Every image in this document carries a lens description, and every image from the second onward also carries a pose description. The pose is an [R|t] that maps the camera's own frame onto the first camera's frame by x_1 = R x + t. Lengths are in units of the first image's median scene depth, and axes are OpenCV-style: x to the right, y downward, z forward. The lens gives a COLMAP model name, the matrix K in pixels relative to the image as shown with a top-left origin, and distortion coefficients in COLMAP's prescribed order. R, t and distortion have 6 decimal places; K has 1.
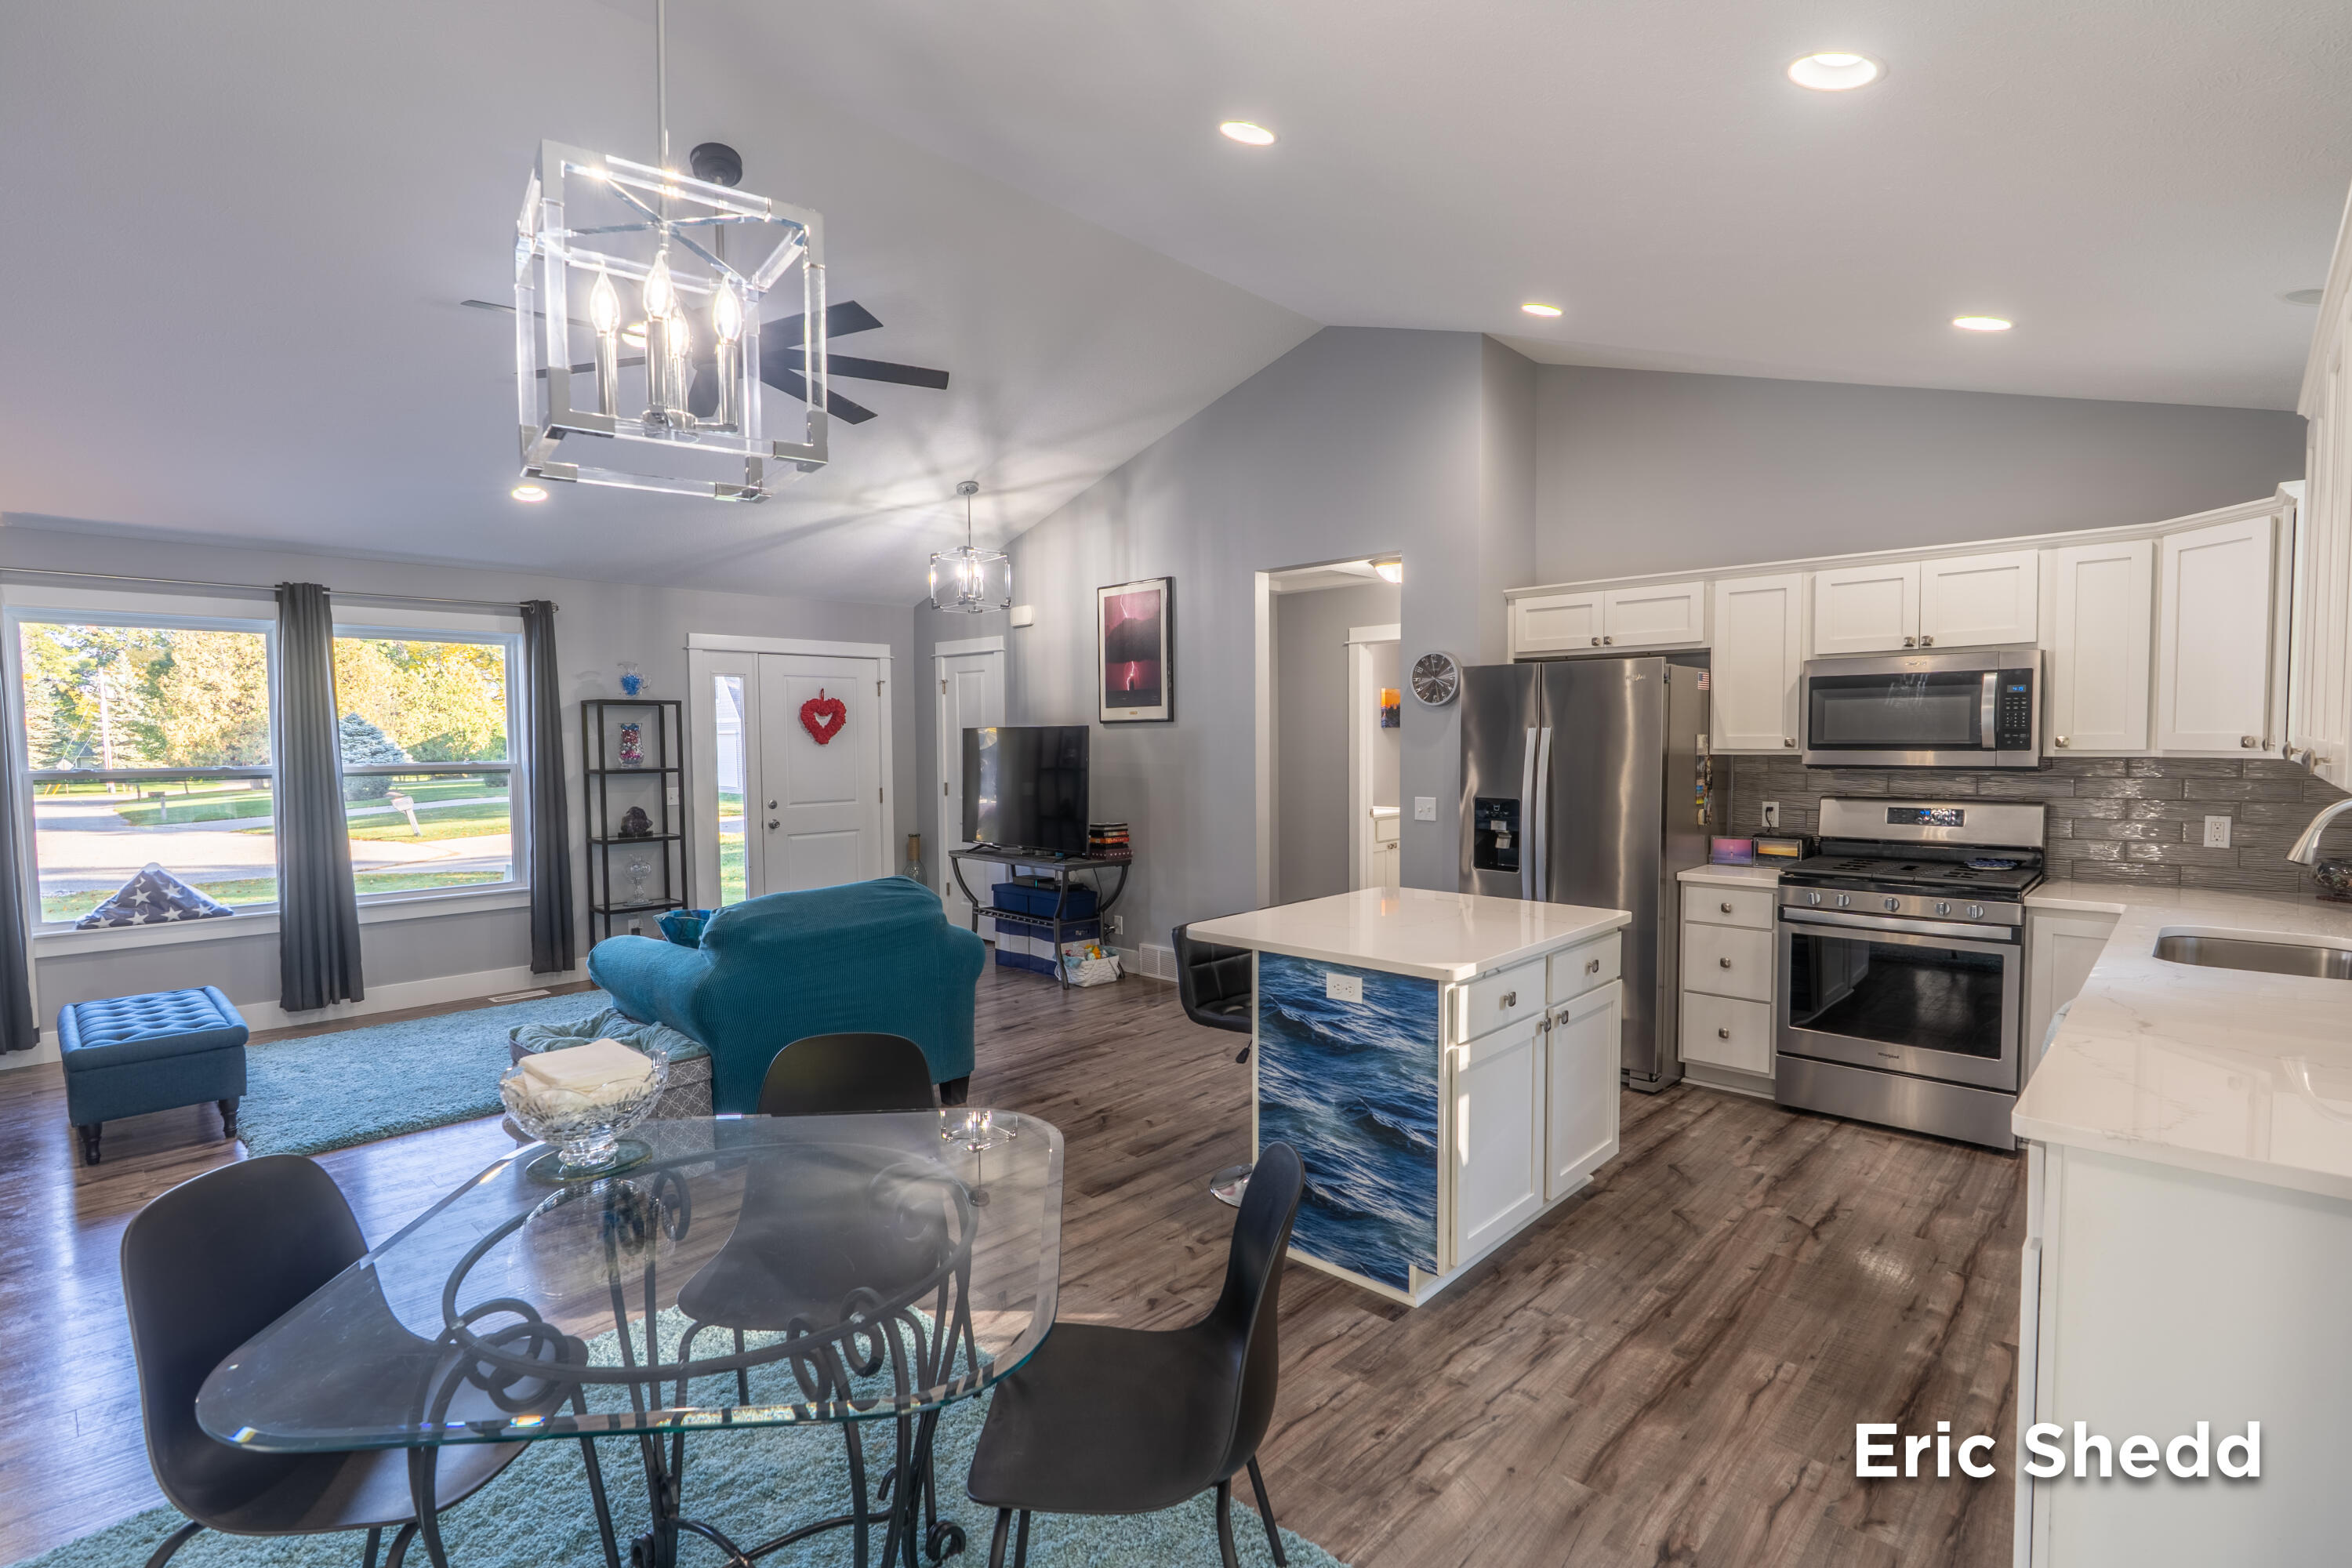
lens RADIAL K [[1116.8, 0, 1179.2], [0, 1116.8, 790.6], [0, 0, 1]] dist [-0.001705, 0.000059]
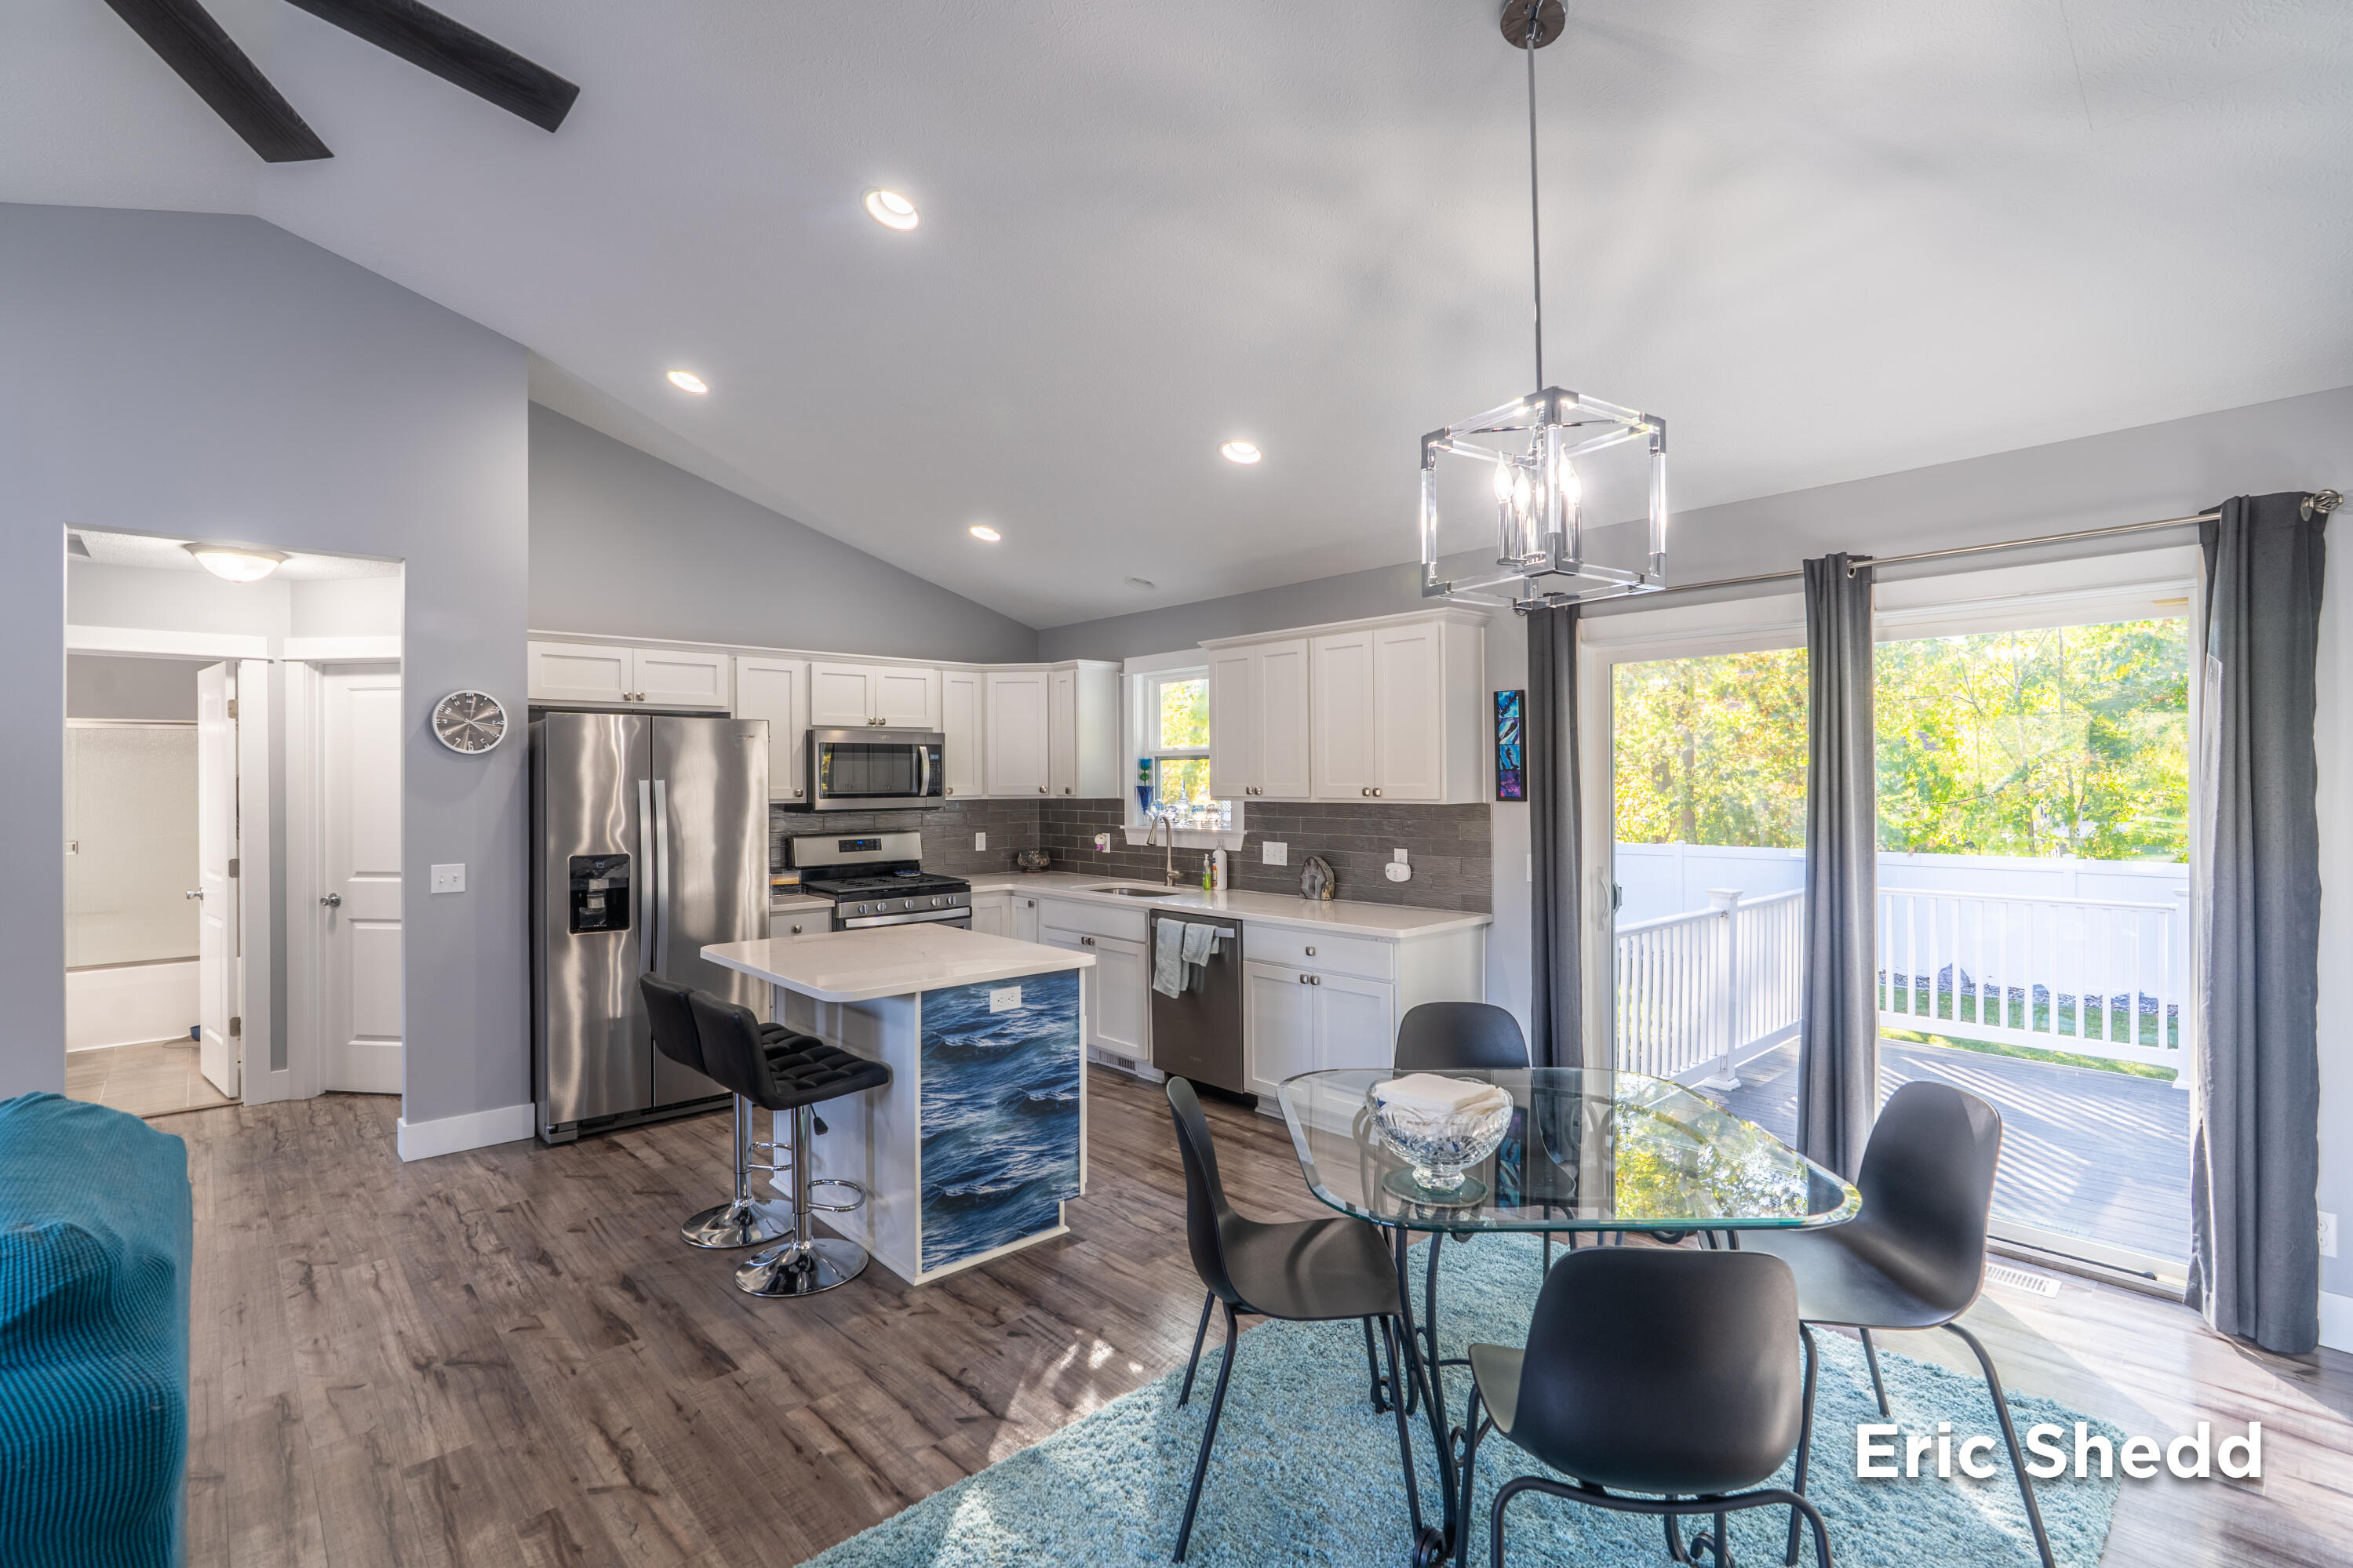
lens RADIAL K [[1083.9, 0, 1172.8], [0, 1083.9, 780.8], [0, 0, 1]] dist [-0.001219, 0.000280]
pose [[0.078930, 0.005438, 0.996865, -0.709681], [0.057502, 0.998295, -0.009999, -0.022550], [-0.995220, 0.058111, 0.078483, 0.526150]]
